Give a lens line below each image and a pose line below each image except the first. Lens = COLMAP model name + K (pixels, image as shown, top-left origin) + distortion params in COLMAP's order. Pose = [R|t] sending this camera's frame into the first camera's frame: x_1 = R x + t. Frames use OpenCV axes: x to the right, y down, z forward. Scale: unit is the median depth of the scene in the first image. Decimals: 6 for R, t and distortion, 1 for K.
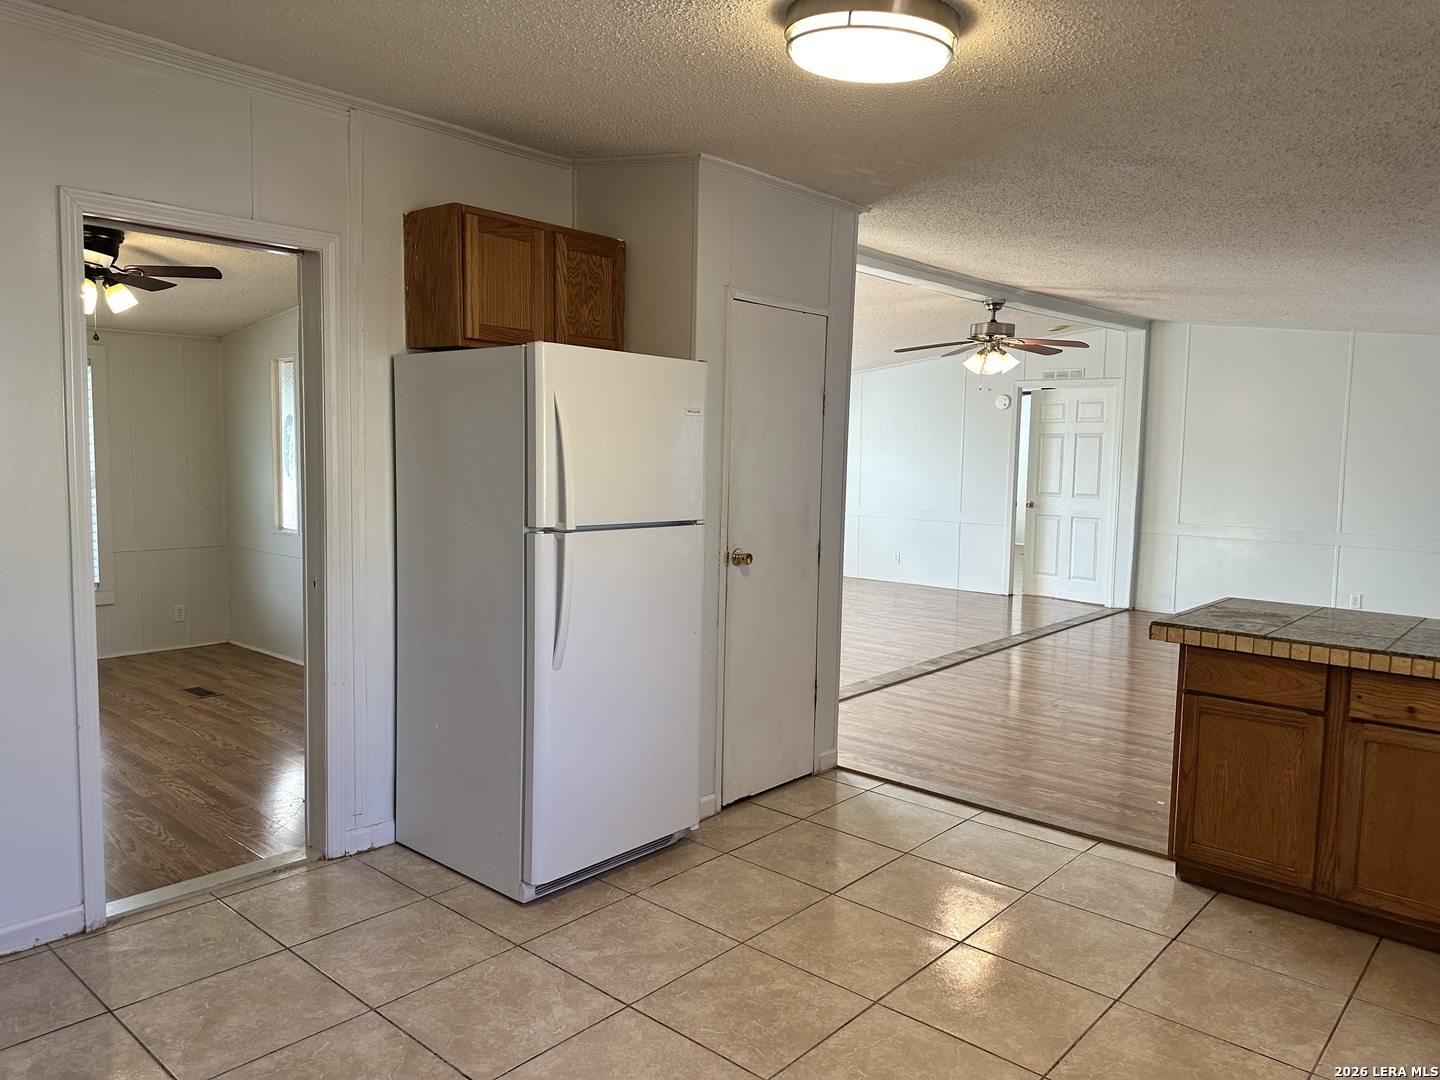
lens RADIAL K [[1009.9, 0, 713.7], [0, 1009.9, 538.7], [0, 0, 1]] dist [0.037638, -0.021912]
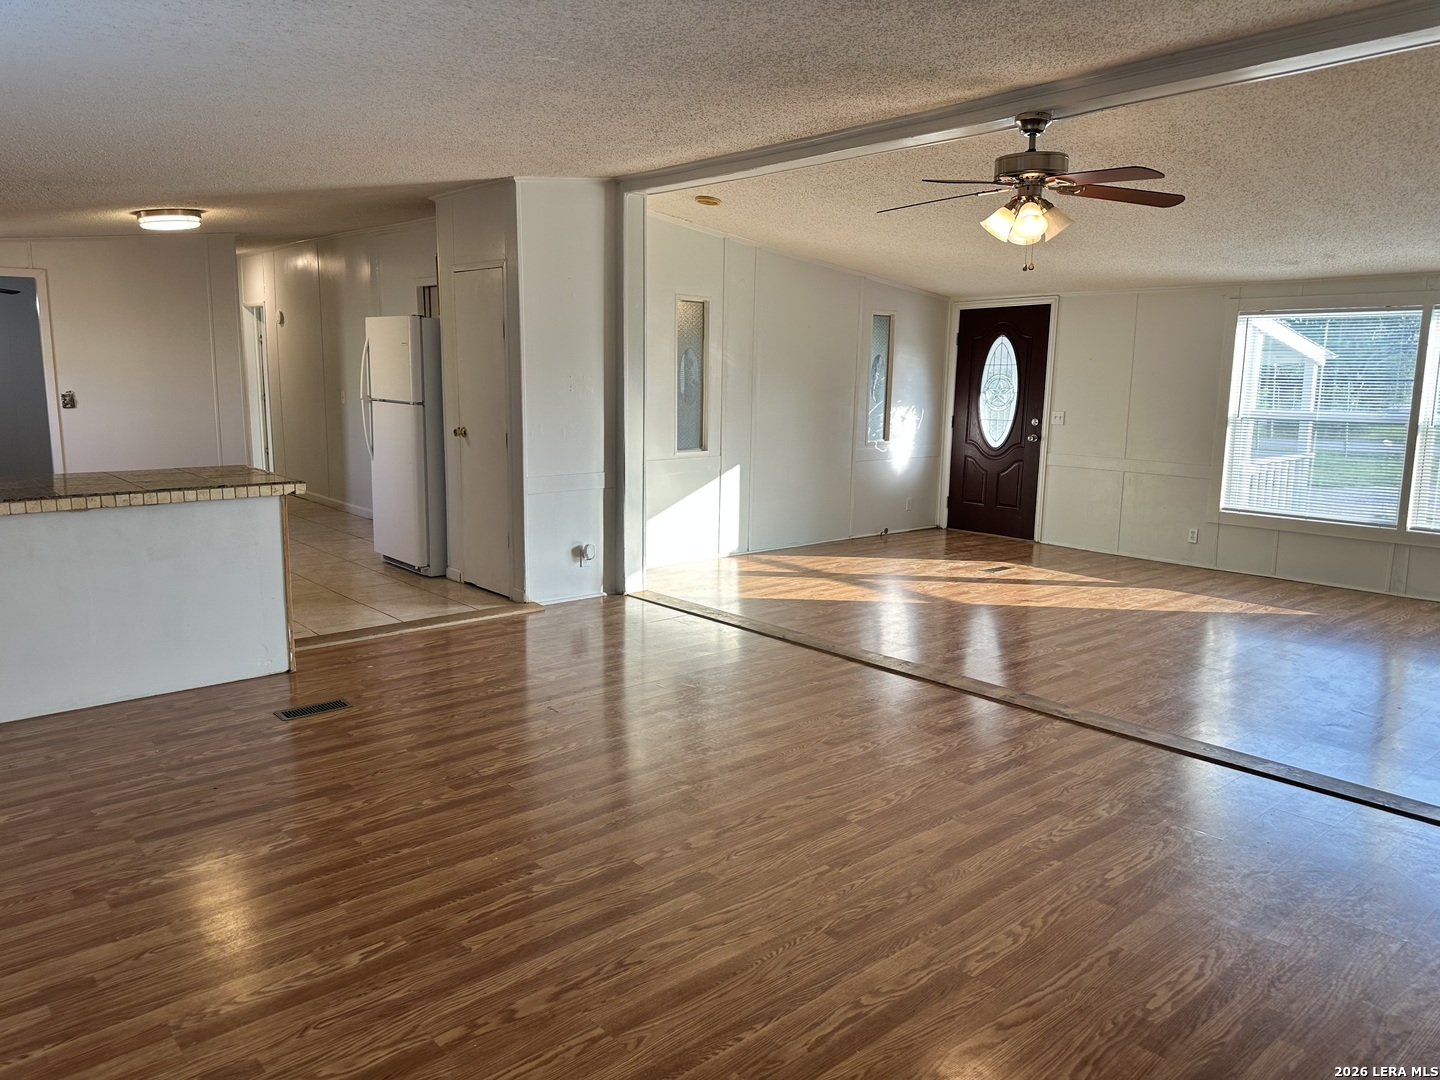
lens RADIAL K [[1009.9, 0, 726.7], [0, 1009.9, 529.2], [0, 0, 1]] dist [0.037638, -0.021912]
pose [[-0.132168, 0.133879, -0.982145, 1.352693], [-0.100061, 0.983974, 0.147593, -0.097114], [0.986164, 0.117781, -0.116654, 1.363192]]
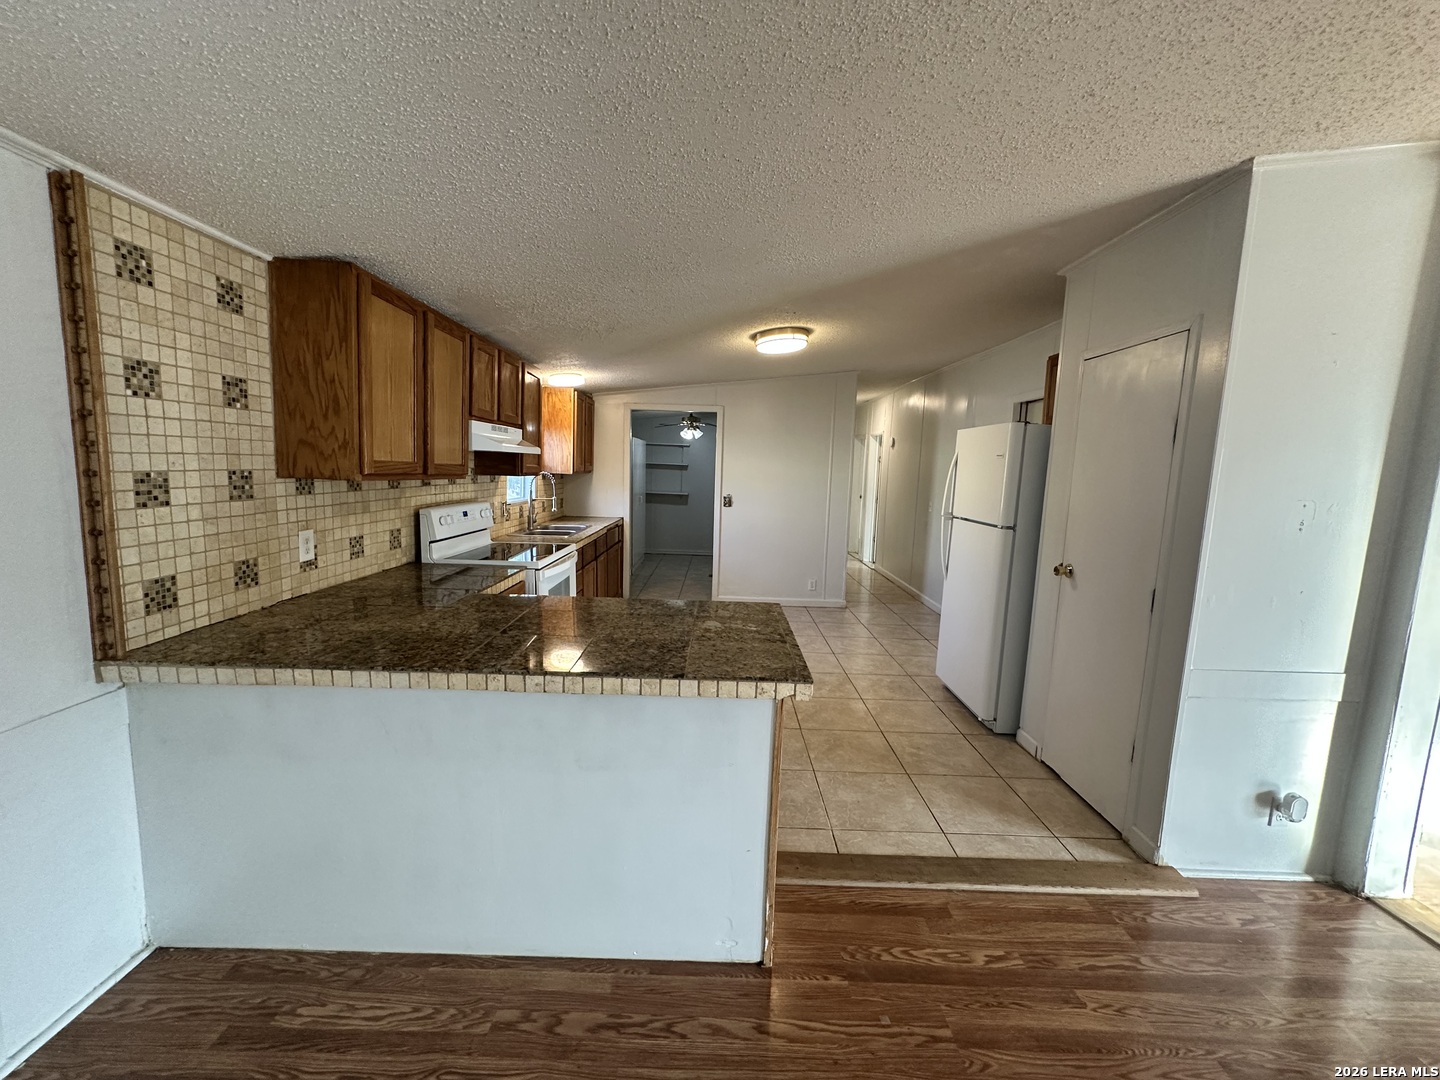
lens RADIAL K [[578.0, 0, 716.3], [0, 578.0, 539.5], [0, 0, 1]] dist [-0.003236, 0.000588]
pose [[-0.756210, 0.032060, -0.653543, 0.676135], [-0.106665, 0.979398, 0.171468, -0.083034], [0.645576, 0.199376, -0.737211, 1.023709]]
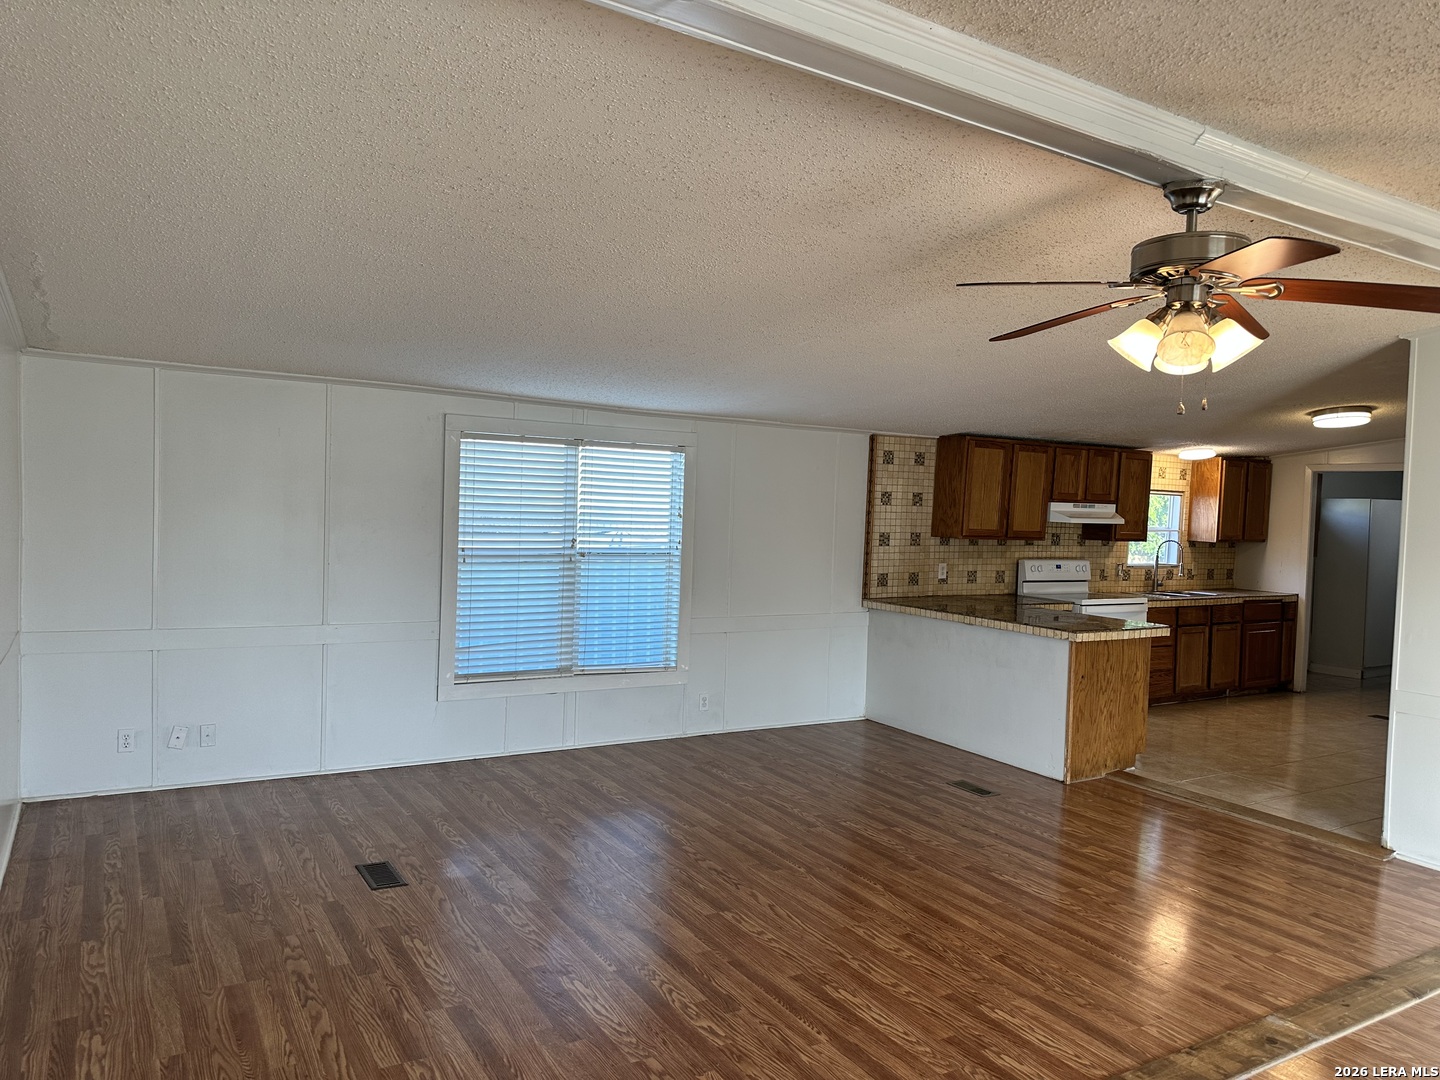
lens RADIAL K [[1009.9, 0, 728.1], [0, 1009.9, 535.2], [0, 0, 1]] dist [0.037638, -0.021912]
pose [[-0.954566, -0.068245, 0.290079, 0.477830], [-0.032145, 0.991325, 0.127444, -0.219152], [-0.296260, 0.112329, -0.948479, 2.132663]]
